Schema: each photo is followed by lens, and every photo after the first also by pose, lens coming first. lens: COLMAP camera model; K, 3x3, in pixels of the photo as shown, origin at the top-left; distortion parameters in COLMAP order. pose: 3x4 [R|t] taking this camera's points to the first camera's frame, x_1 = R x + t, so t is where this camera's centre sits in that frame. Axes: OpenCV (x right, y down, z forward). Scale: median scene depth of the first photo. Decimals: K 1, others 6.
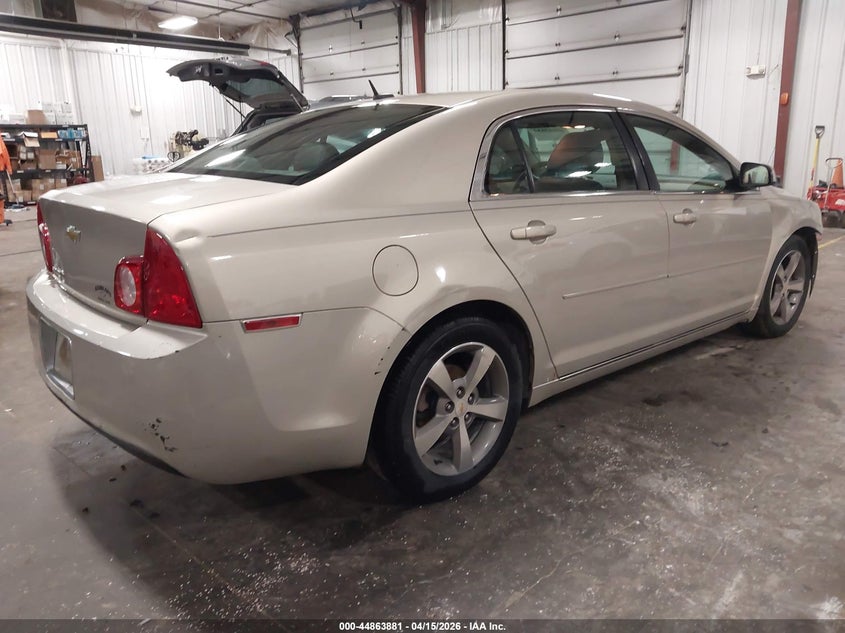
lens RADIAL K [[673.8, 0, 427.6], [0, 673.8, 303.1], [0, 0, 1]] dist [0.011818, -0.012916]
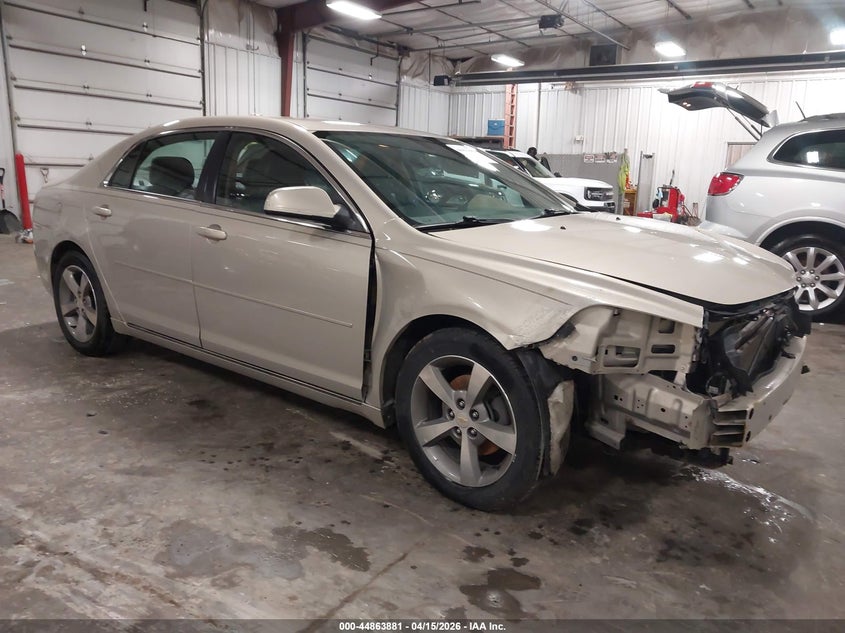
lens RADIAL K [[673.8, 0, 427.6], [0, 673.8, 303.1], [0, 0, 1]] dist [0.011818, -0.012916]
pose [[0.156666, 0.206903, -0.965736, 1.389600], [-0.253926, 0.953379, 0.163062, -0.267306], [0.954451, 0.219679, 0.201901, 1.103859]]
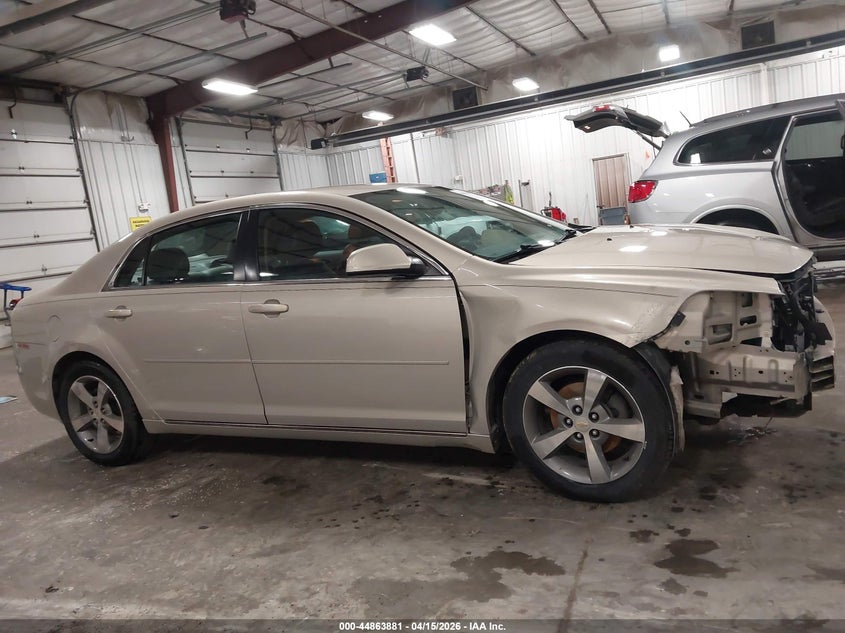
lens RADIAL K [[673.8, 0, 427.6], [0, 673.8, 303.1], [0, 0, 1]] dist [0.011818, -0.012916]
pose [[0.346028, 0.083771, -0.934477, 1.385632], [-0.079698, 0.995030, 0.059688, -0.210424], [0.934833, 0.053822, 0.350985, 0.849941]]
